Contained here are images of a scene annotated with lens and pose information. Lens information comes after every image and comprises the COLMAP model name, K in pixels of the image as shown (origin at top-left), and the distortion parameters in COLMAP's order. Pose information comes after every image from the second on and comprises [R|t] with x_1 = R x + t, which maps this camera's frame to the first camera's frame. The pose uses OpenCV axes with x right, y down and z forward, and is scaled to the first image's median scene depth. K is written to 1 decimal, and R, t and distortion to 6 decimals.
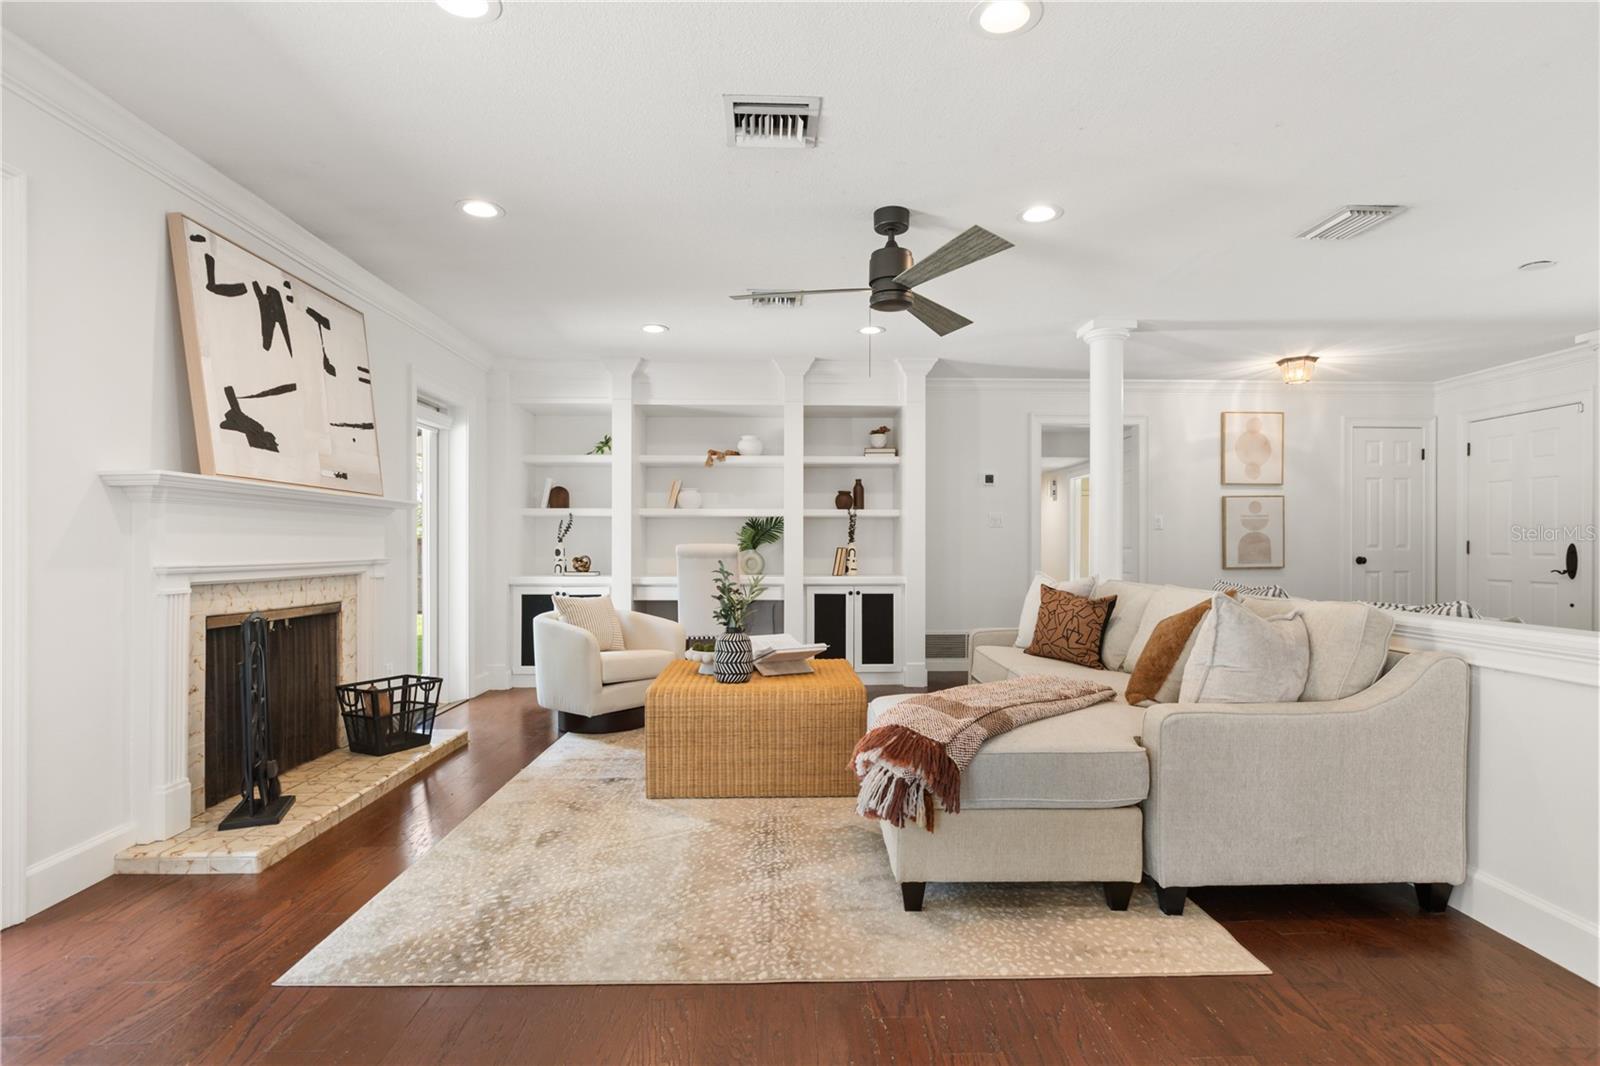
lens RADIAL K [[796.8, 0, 798.9], [0, 796.8, 550.4], [0, 0, 1]] dist [0.001791, -0.000644]
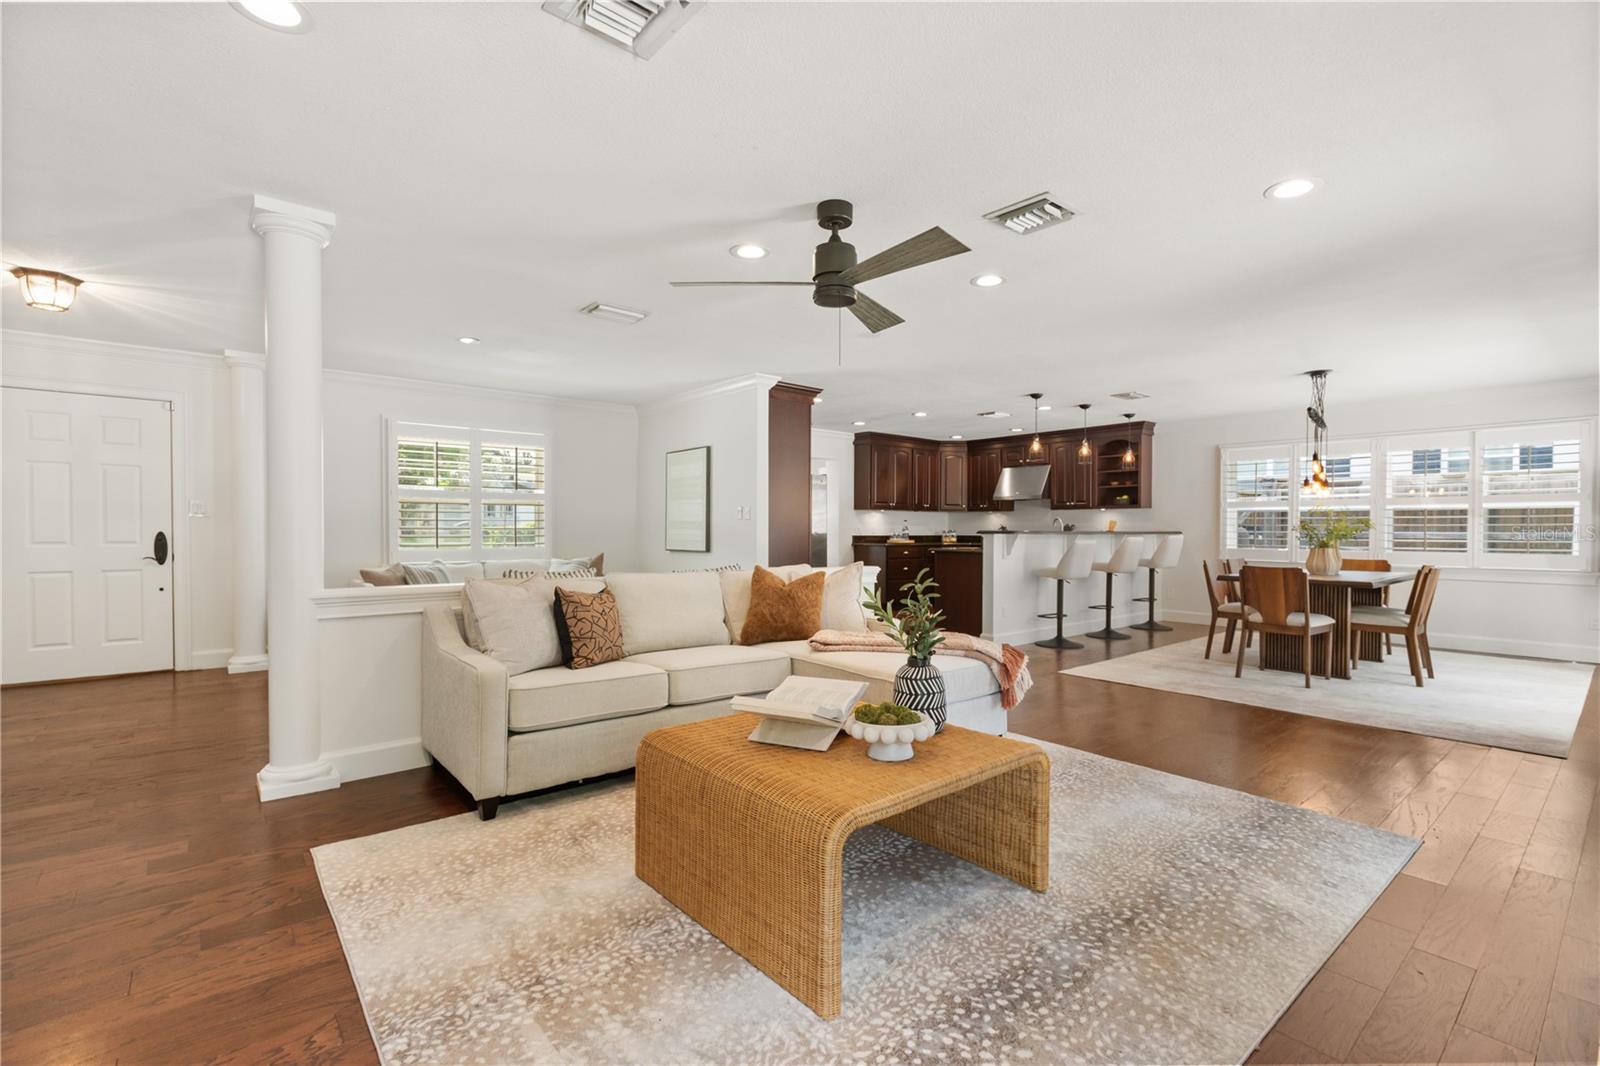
lens RADIAL K [[728.0, 0, 812.6], [0, 728.0, 535.0], [0, 0, 1]] dist [0.004491, -0.000338]
pose [[-0.637740, -0.012121, 0.770156, -0.485954], [-0.001215, 0.999891, 0.014731, -0.021903], [-0.770250, 0.008458, -0.637685, 1.360905]]
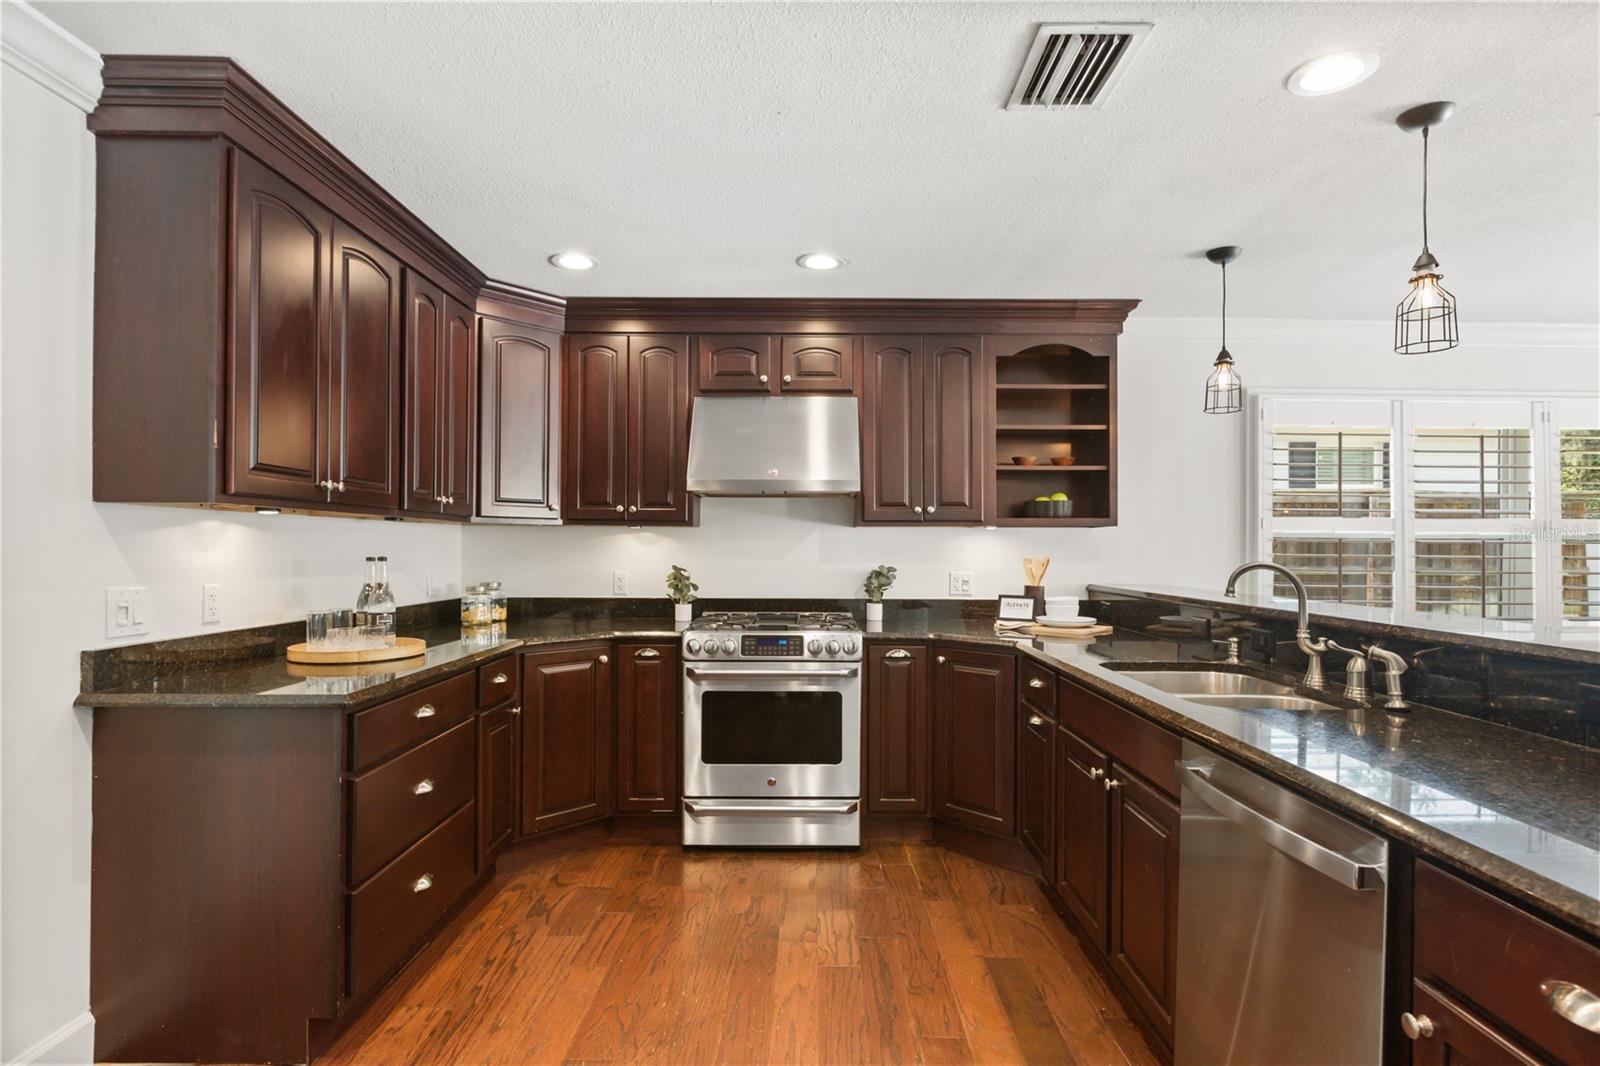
lens RADIAL K [[796.8, 0, 815.5], [0, 796.8, 541.7], [0, 0, 1]] dist [0.001791, -0.000644]
pose [[-0.999770, -0.009020, 0.019448, 0.970281], [-0.009030, 0.999959, -0.000431, -0.053215], [-0.019444, -0.000607, -0.999811, 0.069815]]
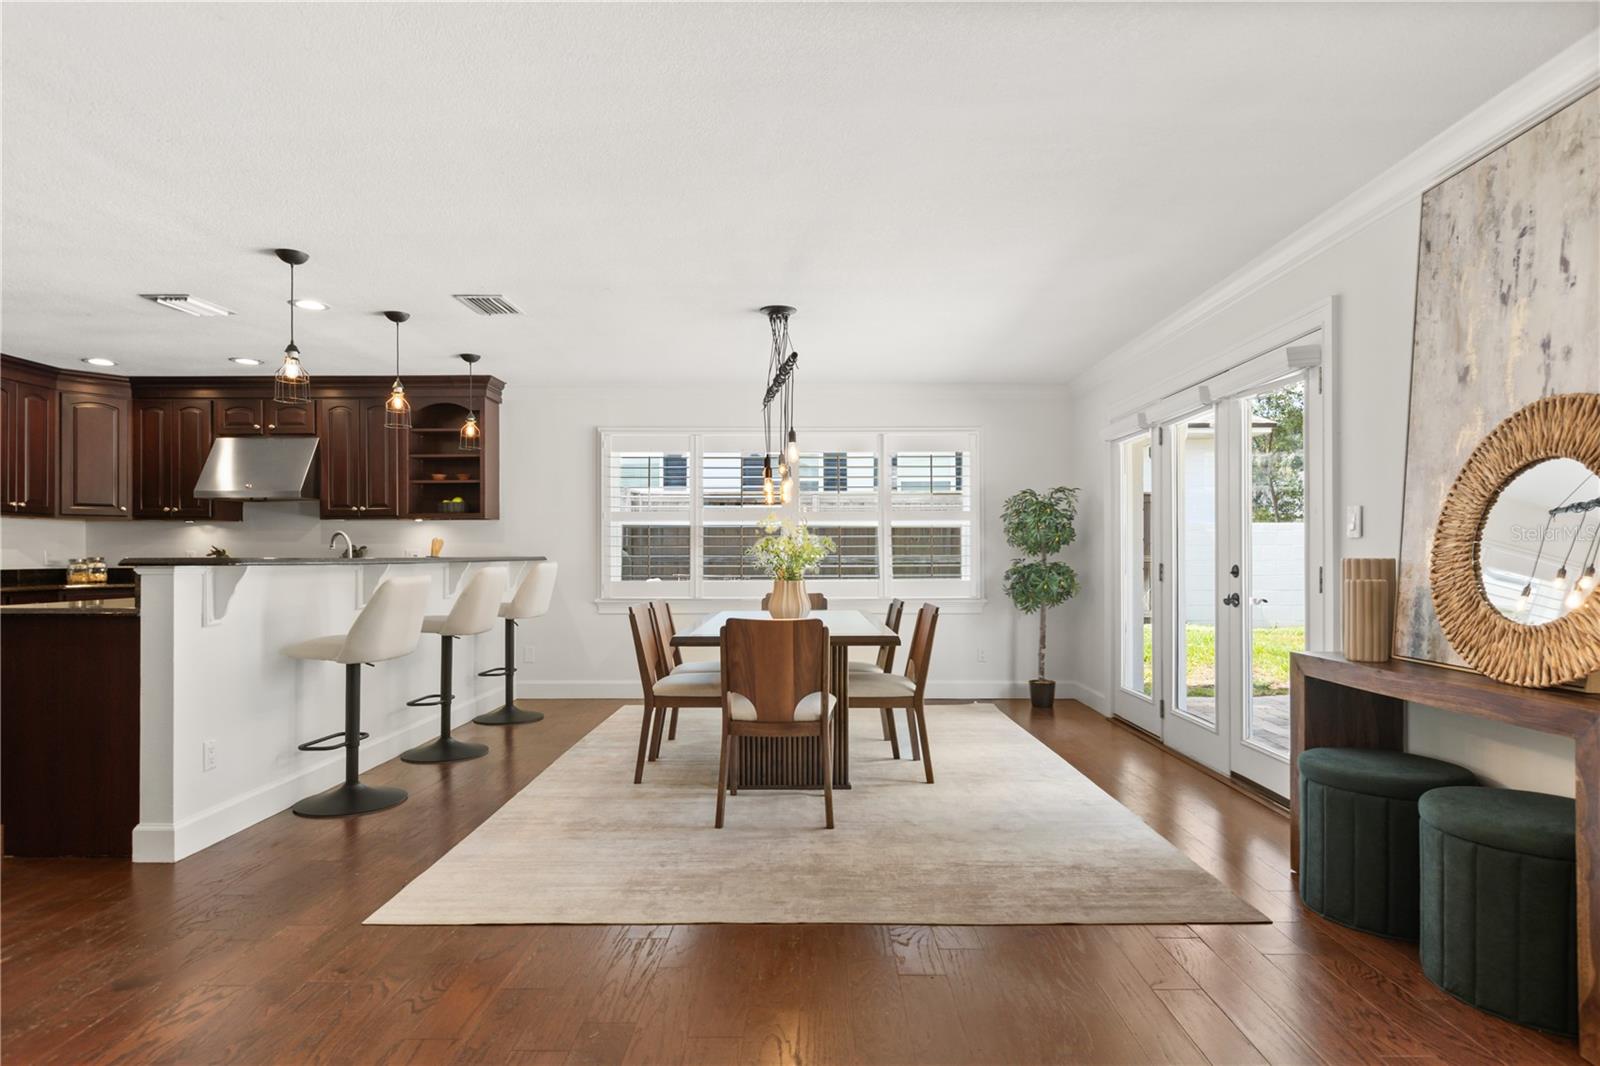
lens RADIAL K [[841.1, 0, 810.6], [0, 841.1, 550.3], [0, 0, 1]] dist [0.007492, -0.001766]
pose [[-0.999702, -0.000675, 0.024397, -0.039976], [-0.000644, 0.999999, 0.001256, -0.016011], [-0.024398, 0.001240, -0.999702, 0.696319]]
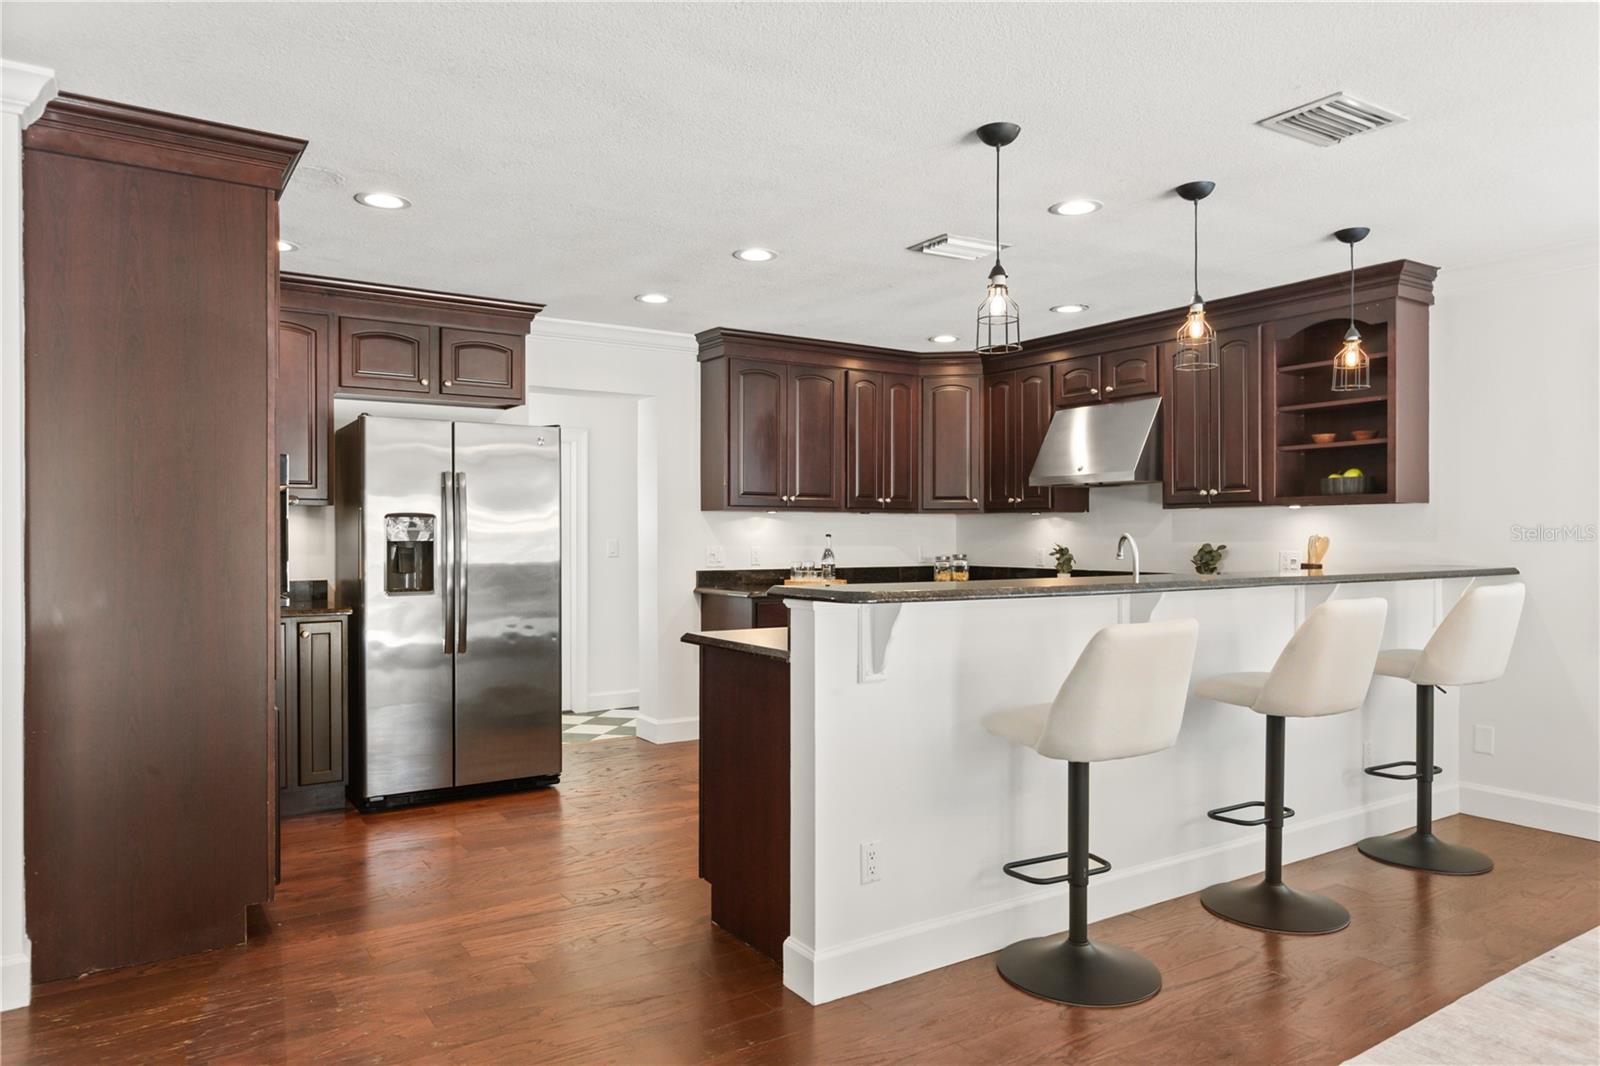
lens RADIAL K [[1036.3, 0, 794.2], [0, 1036.3, 535.4], [0, 0, 1]] dist [-0.013047, 0.010368]
pose [[-0.526387, -0.005211, 0.850229, -0.018154], [0.003677, 0.999958, 0.008405, -0.049425], [-0.850237, 0.007551, -0.526346, 0.303087]]
